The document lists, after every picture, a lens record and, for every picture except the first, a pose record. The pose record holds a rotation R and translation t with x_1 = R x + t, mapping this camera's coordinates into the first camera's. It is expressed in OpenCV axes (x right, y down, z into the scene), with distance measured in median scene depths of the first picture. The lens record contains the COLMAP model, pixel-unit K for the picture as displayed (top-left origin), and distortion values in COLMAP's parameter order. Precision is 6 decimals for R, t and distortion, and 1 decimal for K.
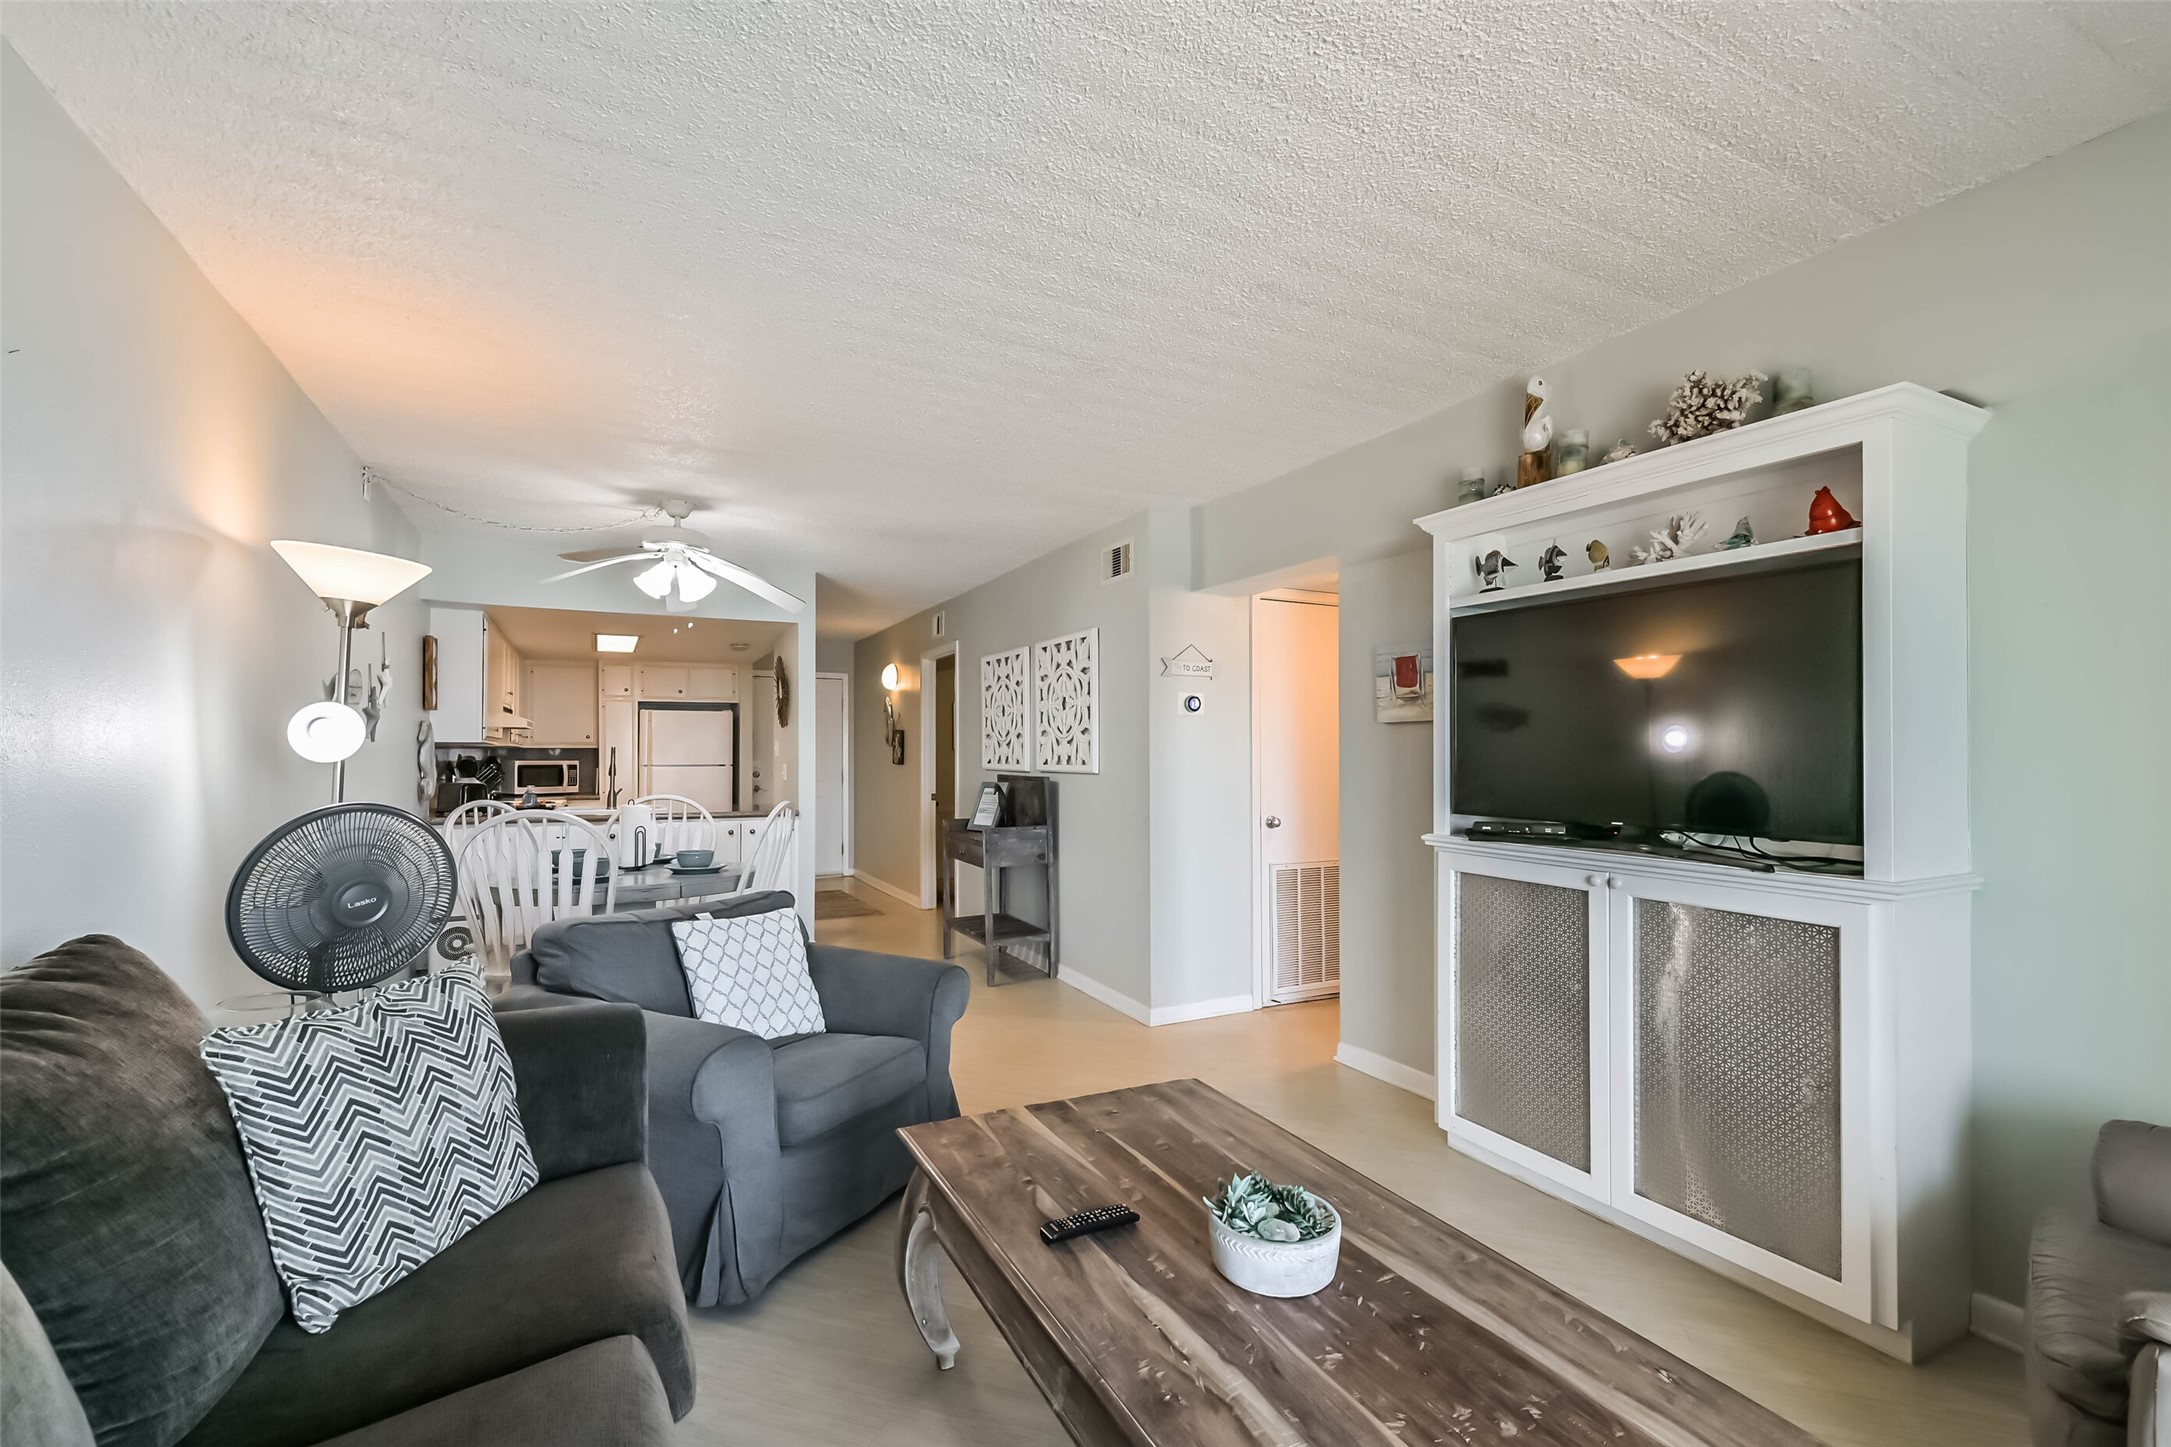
lens RADIAL K [[958.3, 0, 1083.1], [0, 958.3, 749.3], [0, 0, 1]] dist [0.016220, -0.000751]
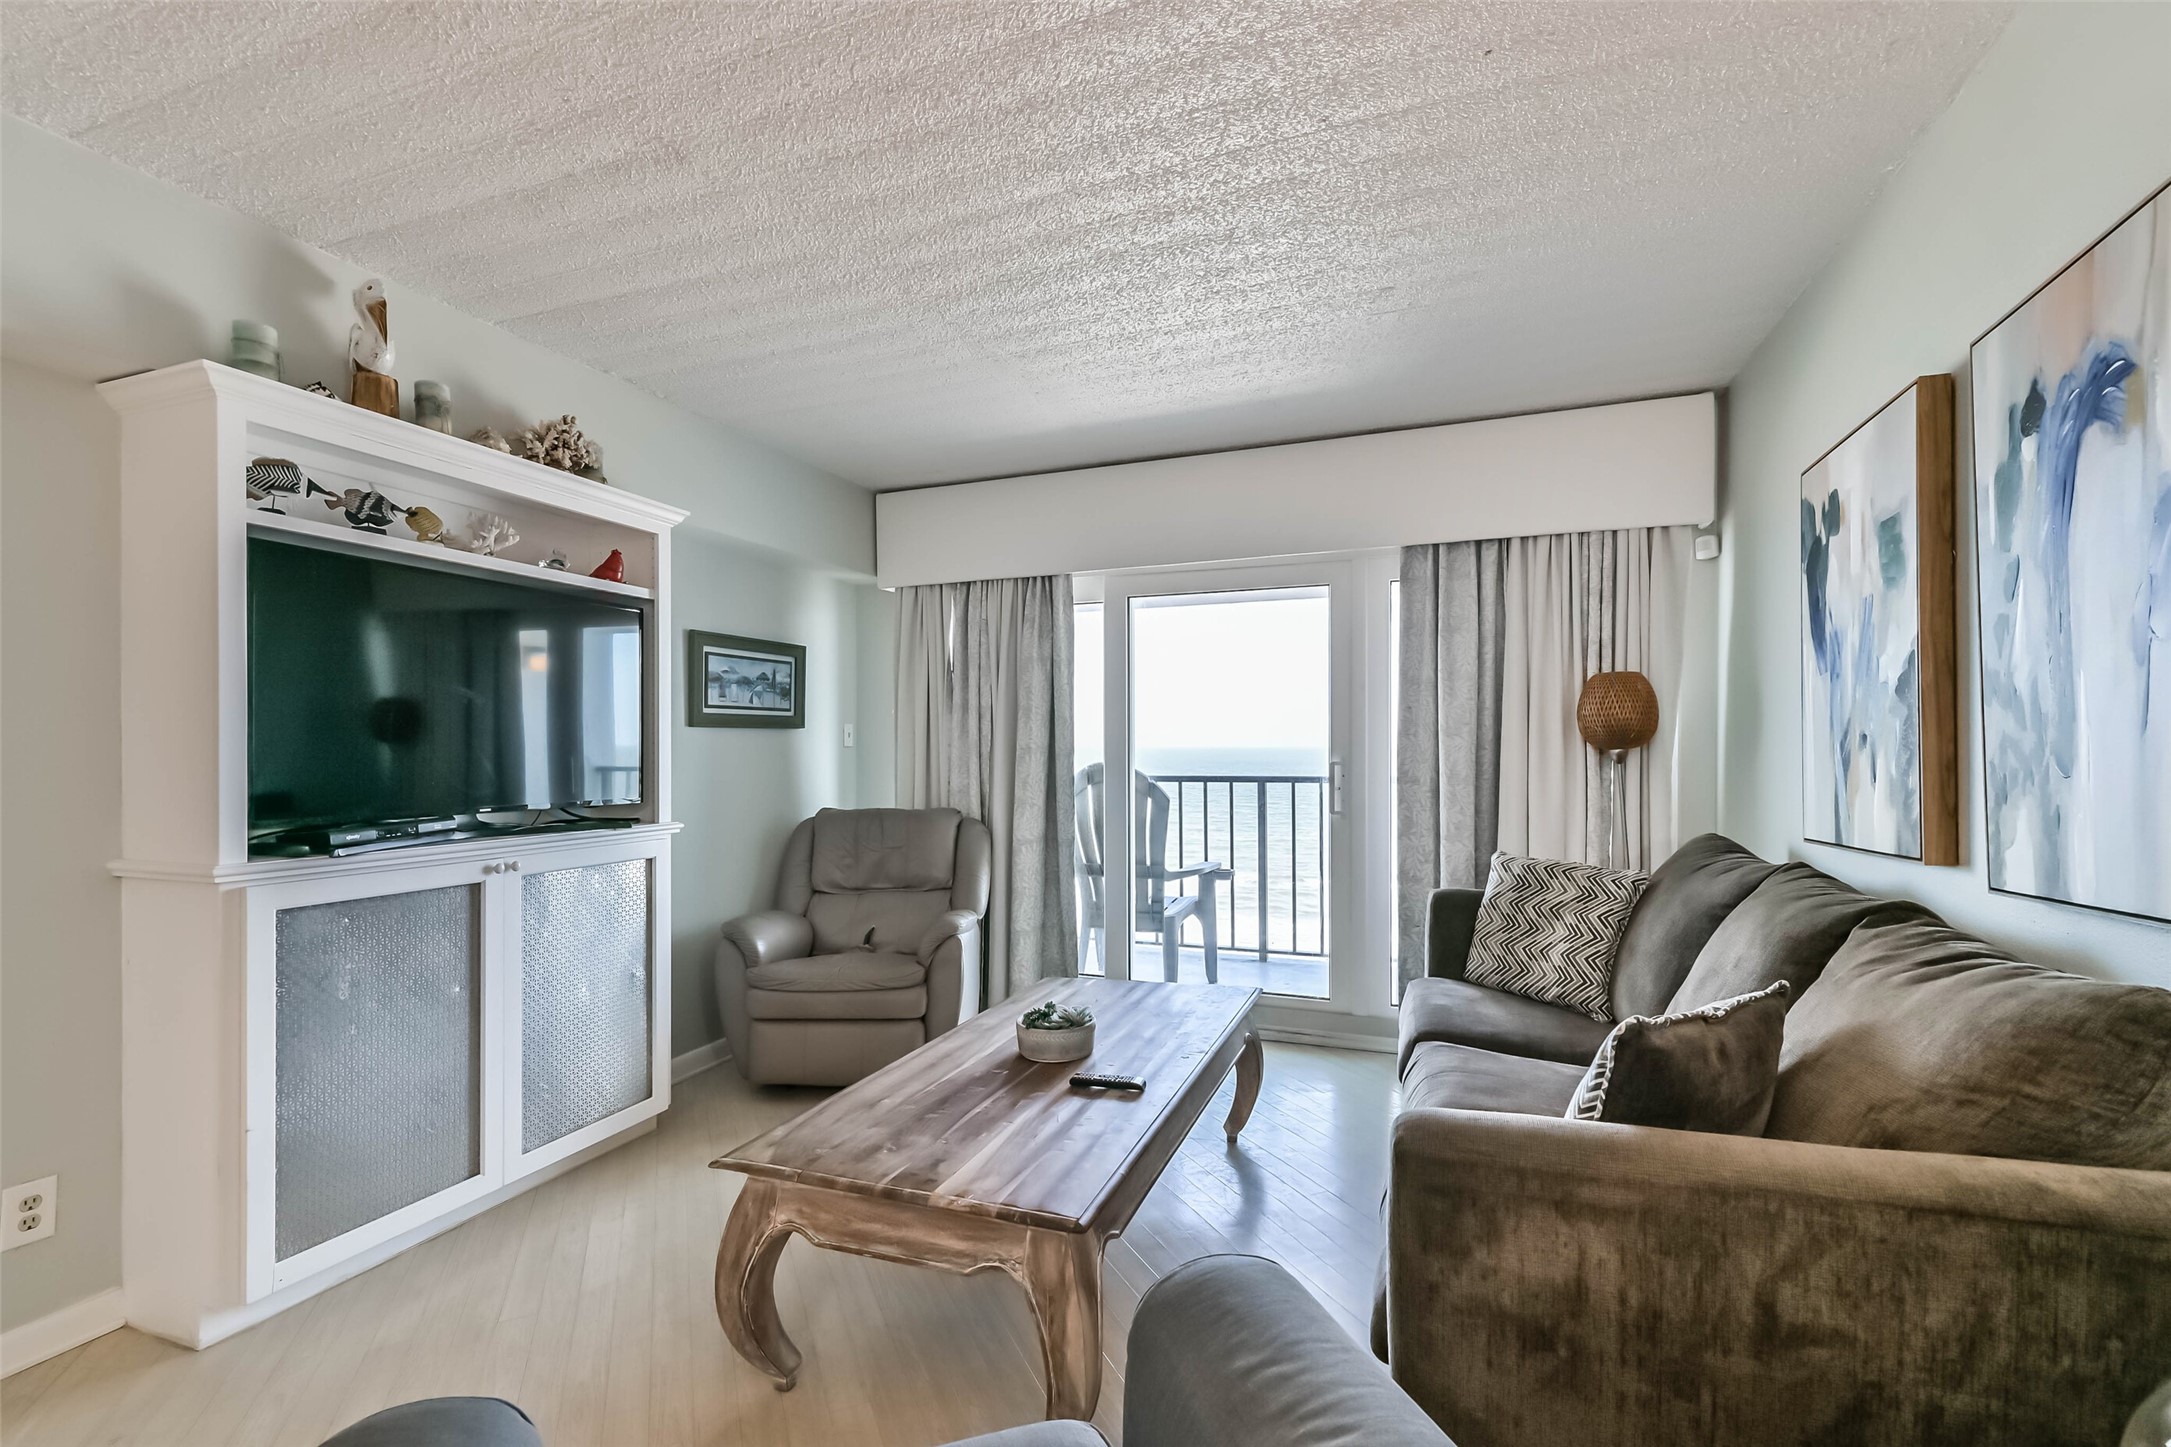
lens RADIAL K [[952.0, 0, 1094.3], [0, 952.0, 742.5], [0, 0, 1]] dist [0.023307, -0.000238]
pose [[-0.682616, 0.001093, 0.730777, -0.549399], [-0.002603, 0.999989, -0.003927, 0.008131], [-0.730773, -0.004583, -0.682605, 1.100928]]
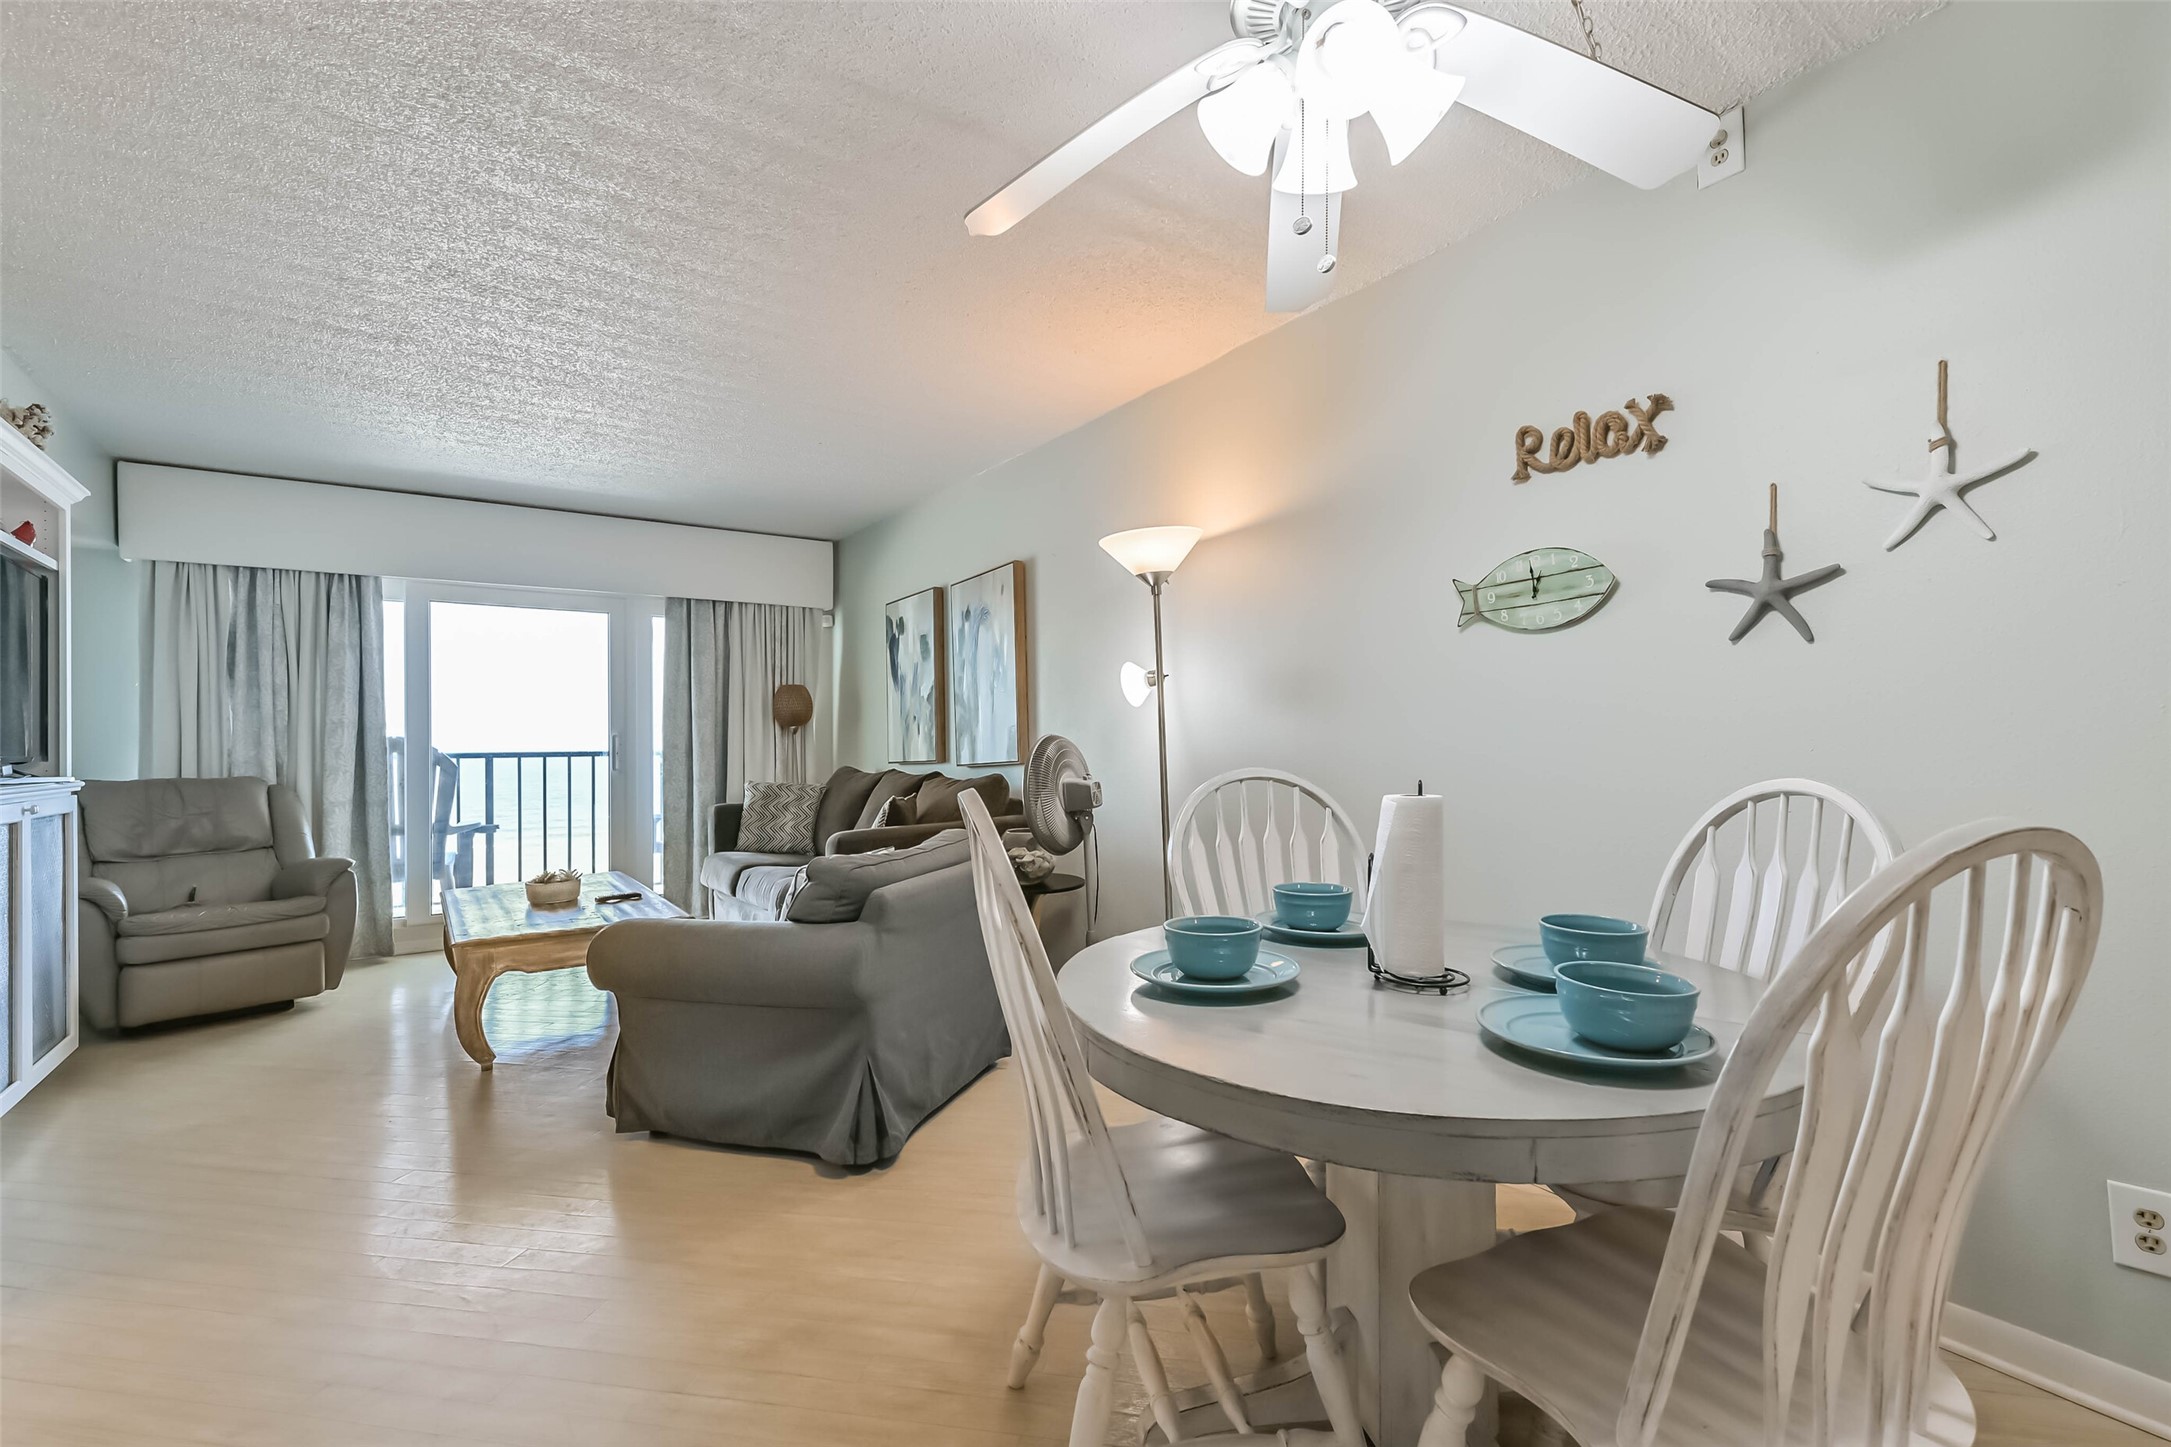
lens RADIAL K [[969.7, 0, 1091.1], [0, 969.7, 747.8], [0, 0, 1]] dist [0.008064, -0.000021]
pose [[-0.988981, 0.002819, -0.148018, -0.472727], [0.003123, 0.999993, -0.001822, 0.062603], [0.148012, -0.002265, -0.988983, 2.077753]]
